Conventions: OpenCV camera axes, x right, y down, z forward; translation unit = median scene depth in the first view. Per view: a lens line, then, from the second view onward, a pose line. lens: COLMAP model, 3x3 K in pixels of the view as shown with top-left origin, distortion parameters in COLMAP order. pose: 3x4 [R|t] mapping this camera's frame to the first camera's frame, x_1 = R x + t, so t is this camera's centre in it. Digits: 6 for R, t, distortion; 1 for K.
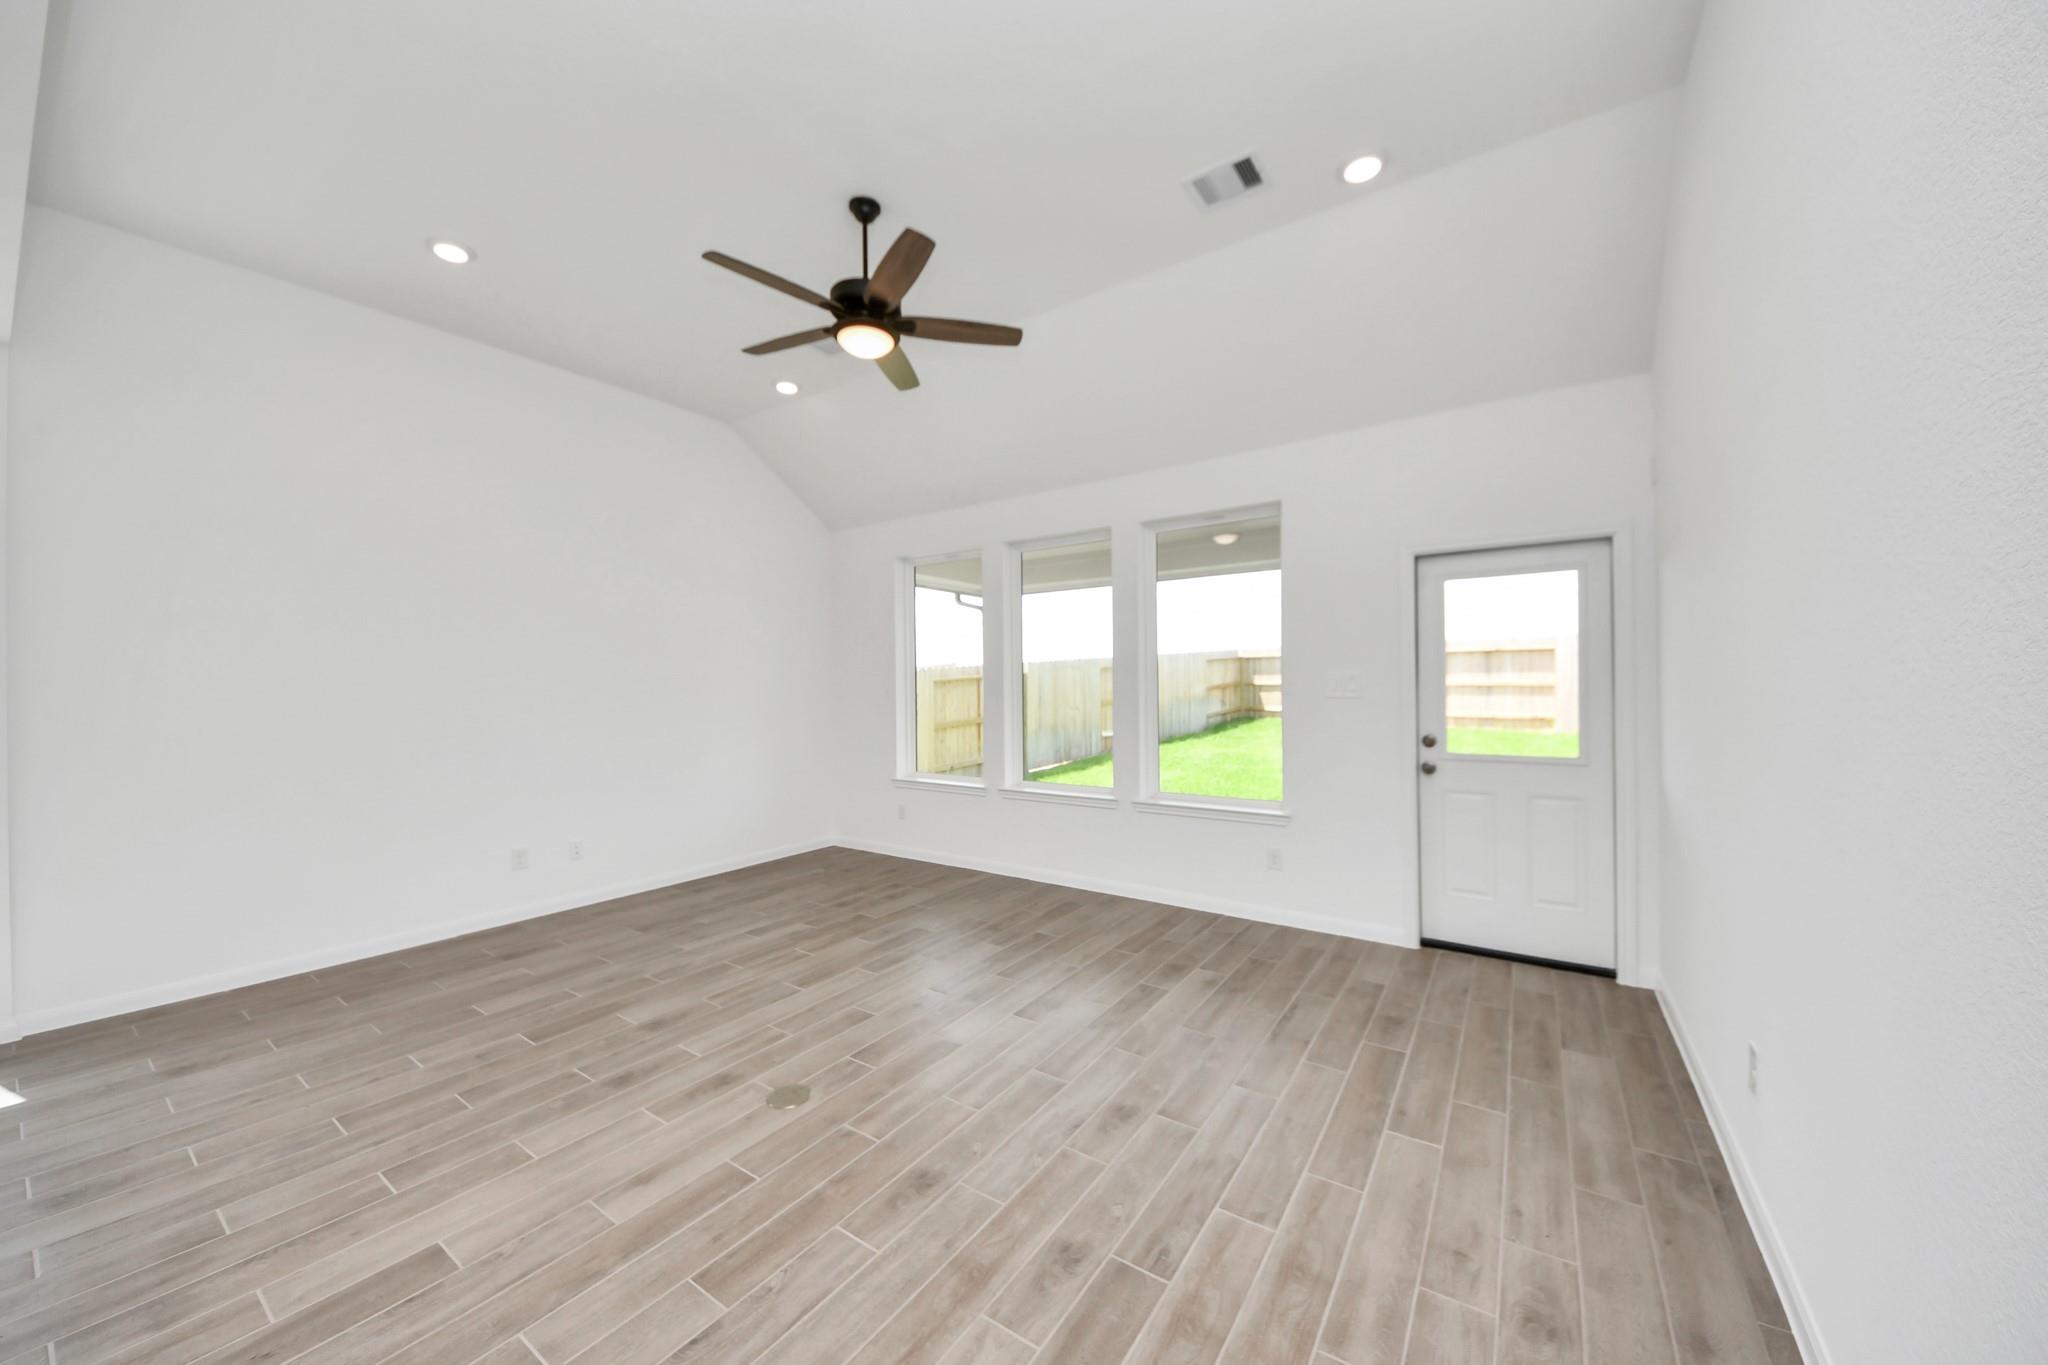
lens RADIAL K [[728.8, 0, 1011.1], [0, 728.8, 681.0], [0, 0, 1]] dist [0.013003, -0.013618]
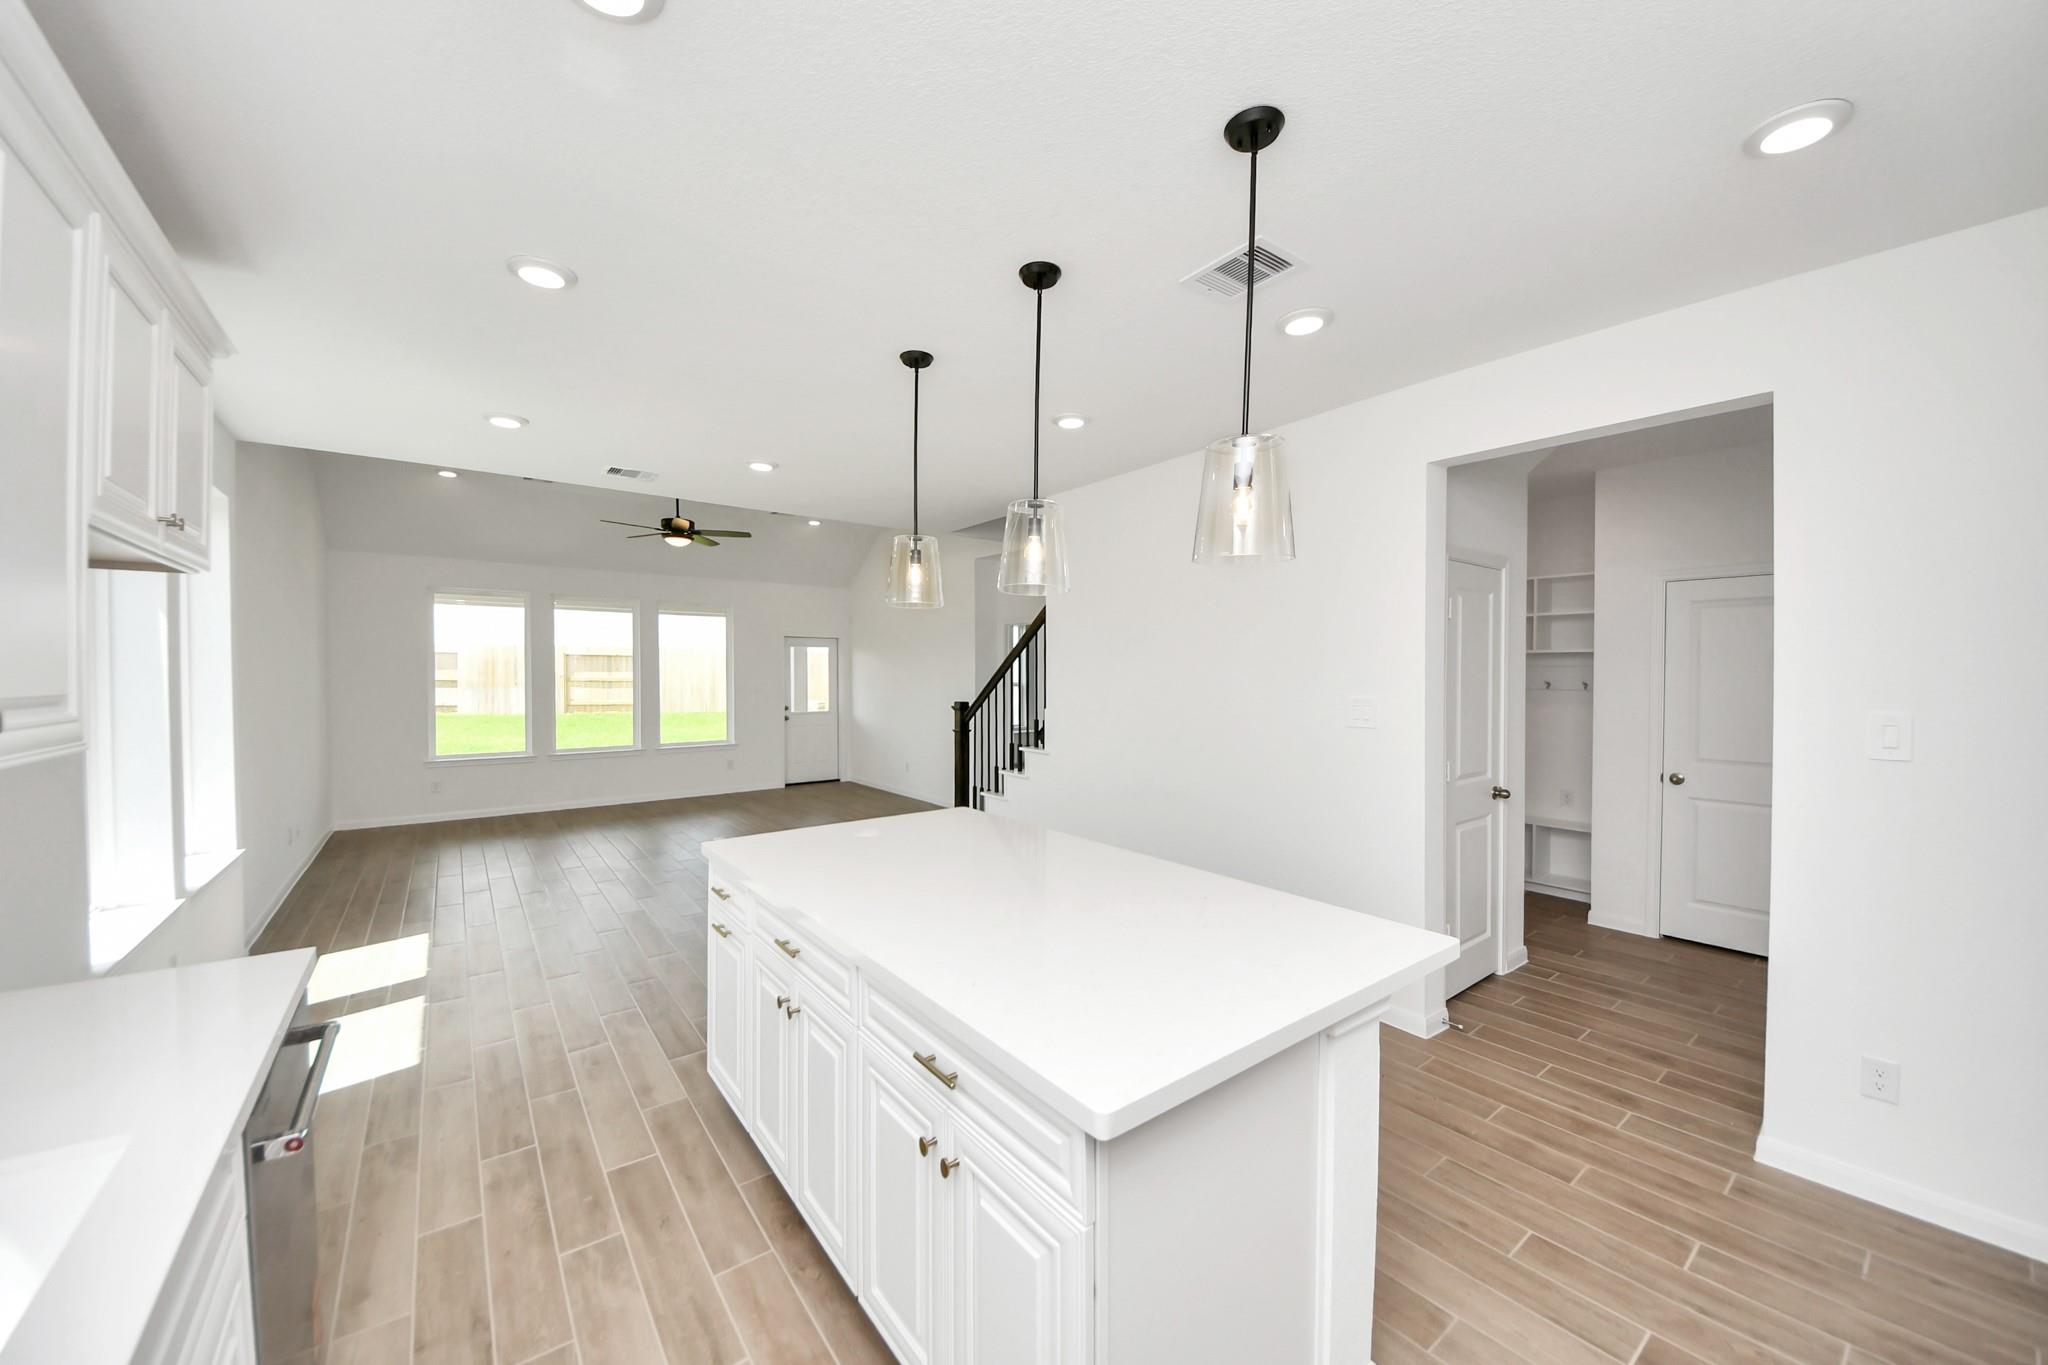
lens RADIAL K [[728.8, 0, 1011.1], [0, 728.8, 681.0], [0, 0, 1]] dist [0.013003, -0.013618]
pose [[0.309857, -0.002353, 0.950780, -1.786875], [-0.010302, 0.999930, 0.005832, -0.042464], [-0.950727, -0.011603, 0.309811, -0.616607]]
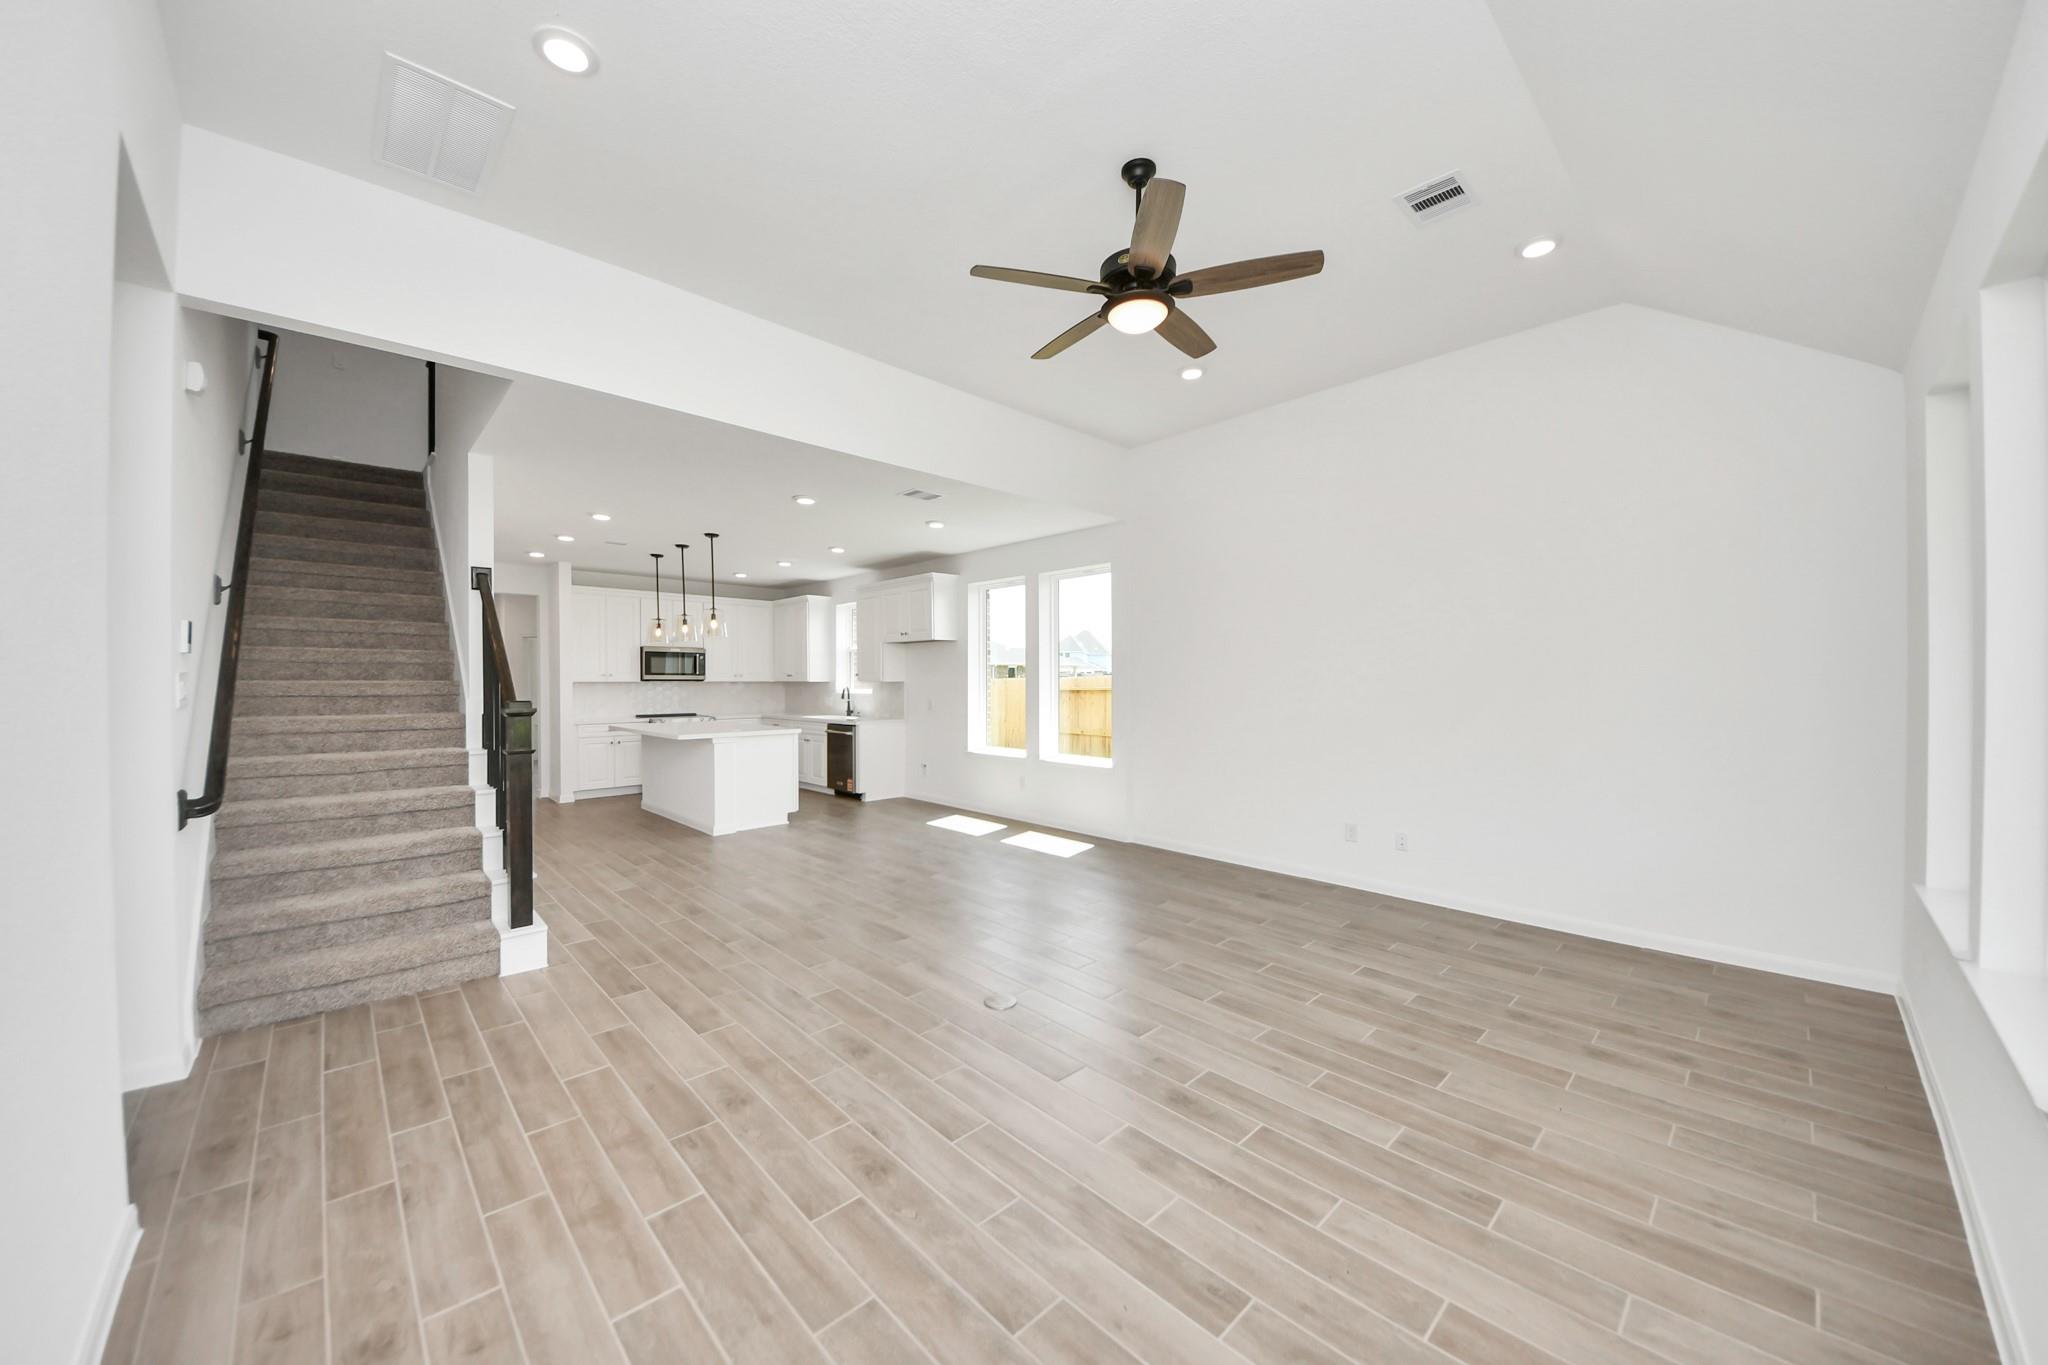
lens RADIAL K [[706.9, 0, 1018.9], [0, 706.9, 681.1], [0, 0, 1]] dist [0.035355, -0.025166]
pose [[-0.186766, 0.017551, -0.982248, 0.639678], [0.007668, 0.999836, 0.016407, -0.019902], [0.982374, -0.004468, -0.186870, 0.874065]]
